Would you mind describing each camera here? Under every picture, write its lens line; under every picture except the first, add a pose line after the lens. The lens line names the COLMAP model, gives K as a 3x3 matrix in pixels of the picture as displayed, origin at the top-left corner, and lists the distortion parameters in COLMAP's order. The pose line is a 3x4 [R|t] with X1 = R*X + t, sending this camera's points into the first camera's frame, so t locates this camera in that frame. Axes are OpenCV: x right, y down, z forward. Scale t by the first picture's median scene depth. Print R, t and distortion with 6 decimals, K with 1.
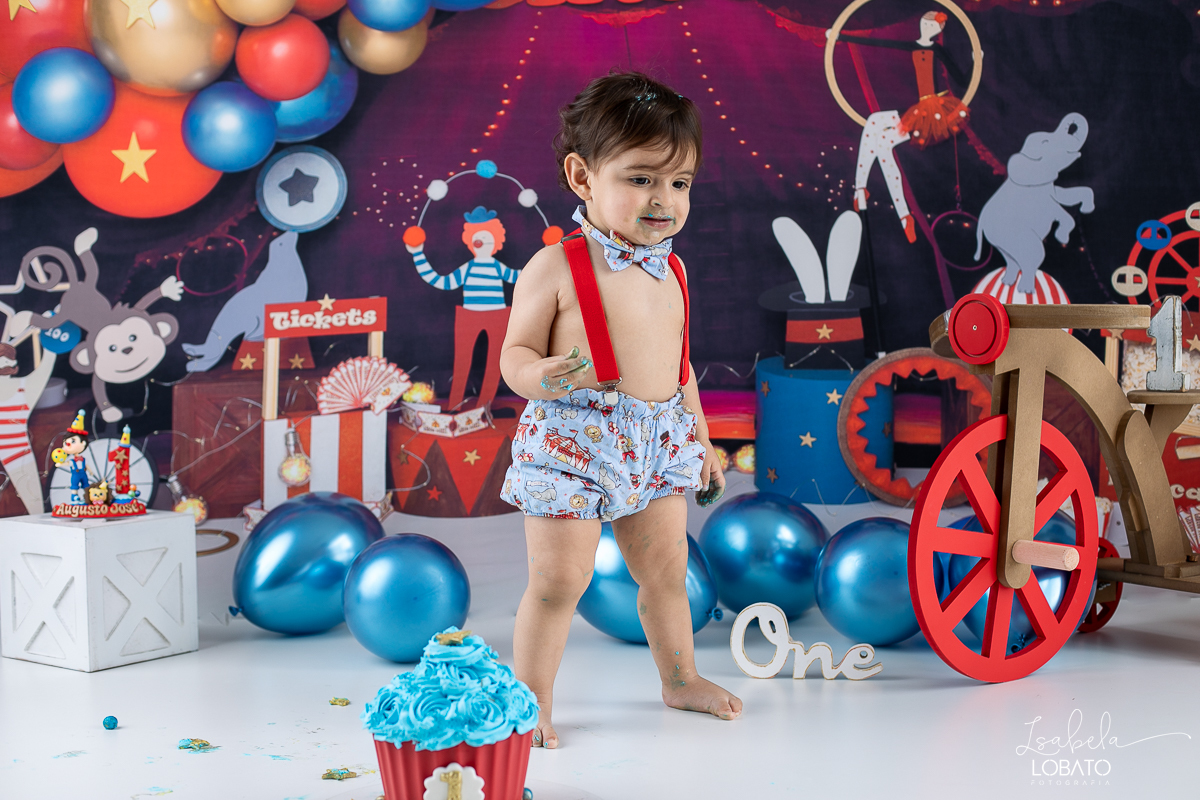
lens RADIAL K [[1800.4, 0, 565.8], [0, 1800.4, 397.1], [0, 0, 1]] dist [-0.133826, 0.000000]
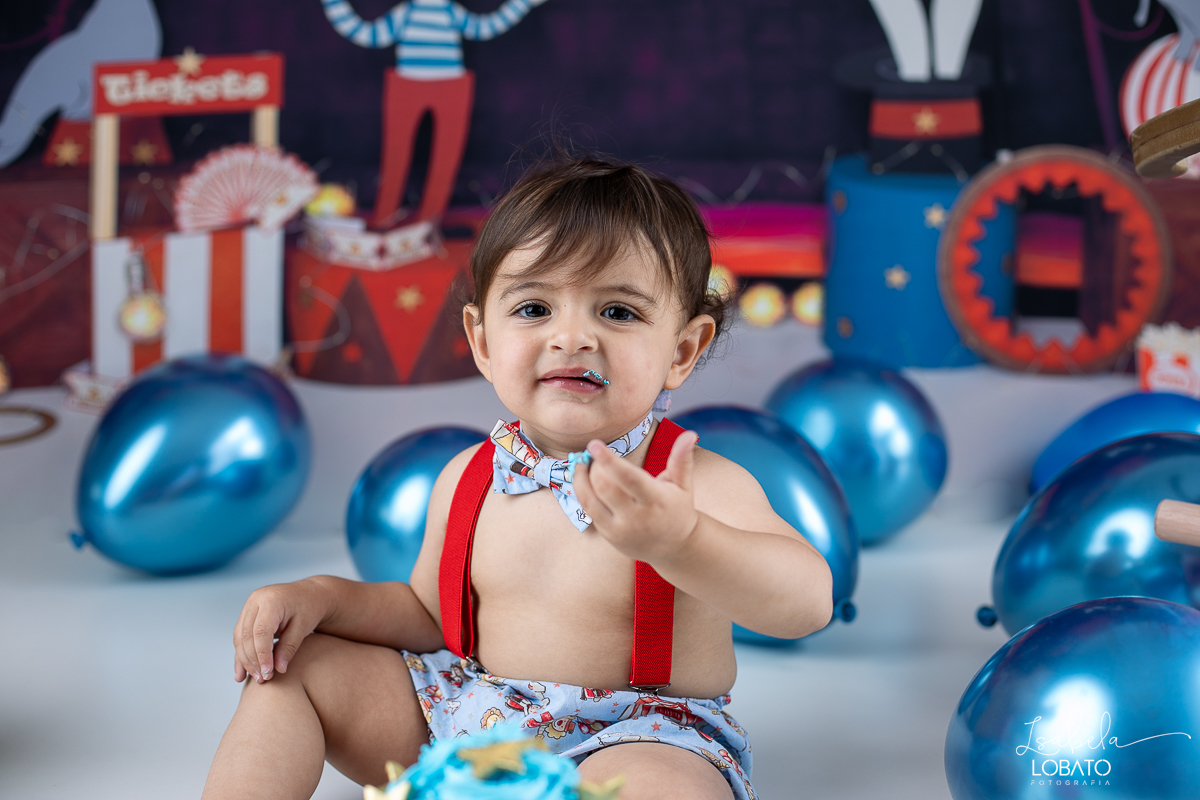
lens RADIAL K [[1800.4, 0, 588.2], [0, 1800.4, 407.2], [0, 0, 1]] dist [-0.133826, 0.000000]
pose [[0.993513, 0.000948, 0.113714, -0.062392], [-0.014817, 0.992519, 0.121184, -0.008557], [-0.112749, -0.122083, 0.986095, 0.328812]]
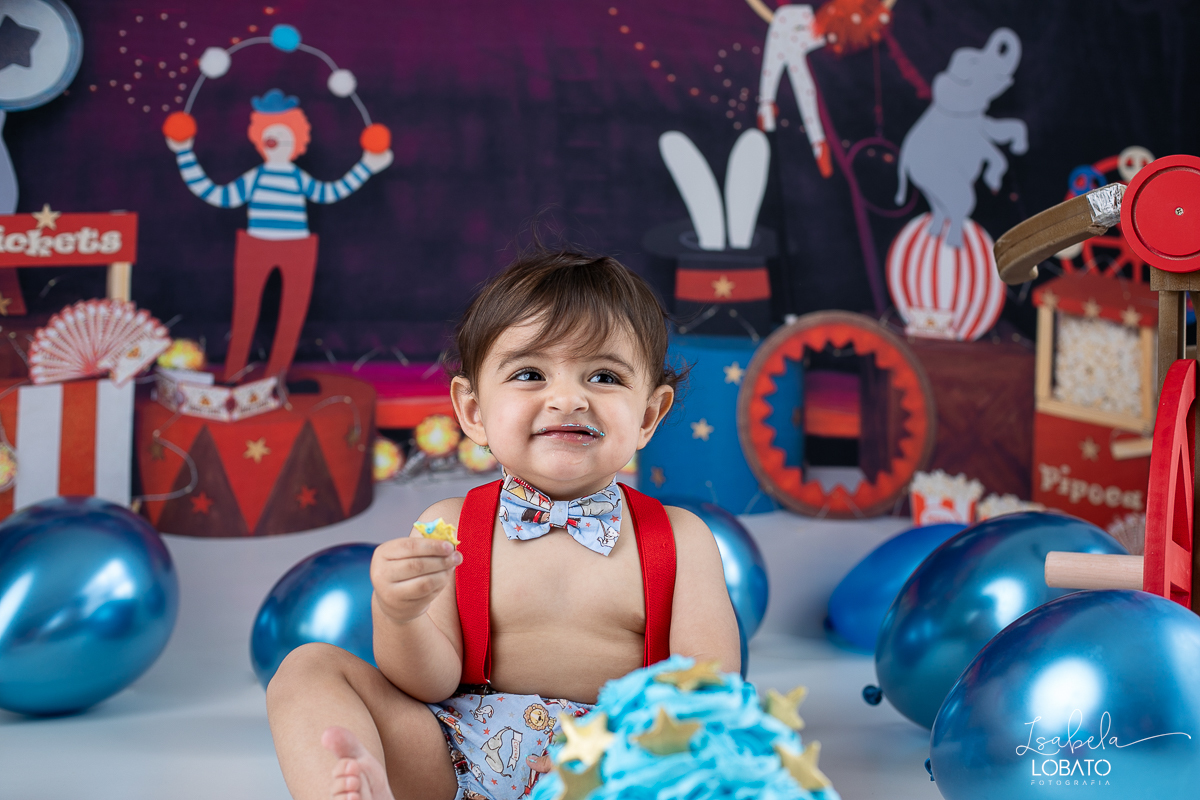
lens RADIAL K [[1800.4, 0, 590.9], [0, 1800.4, 398.9], [0, 0, 1]] dist [-0.133826, 0.000000]
pose [[0.938601, 0.013807, 0.344727, -0.169759], [0.002803, 0.998861, -0.047639, 0.047040], [-0.344992, 0.045681, 0.937493, 0.312218]]
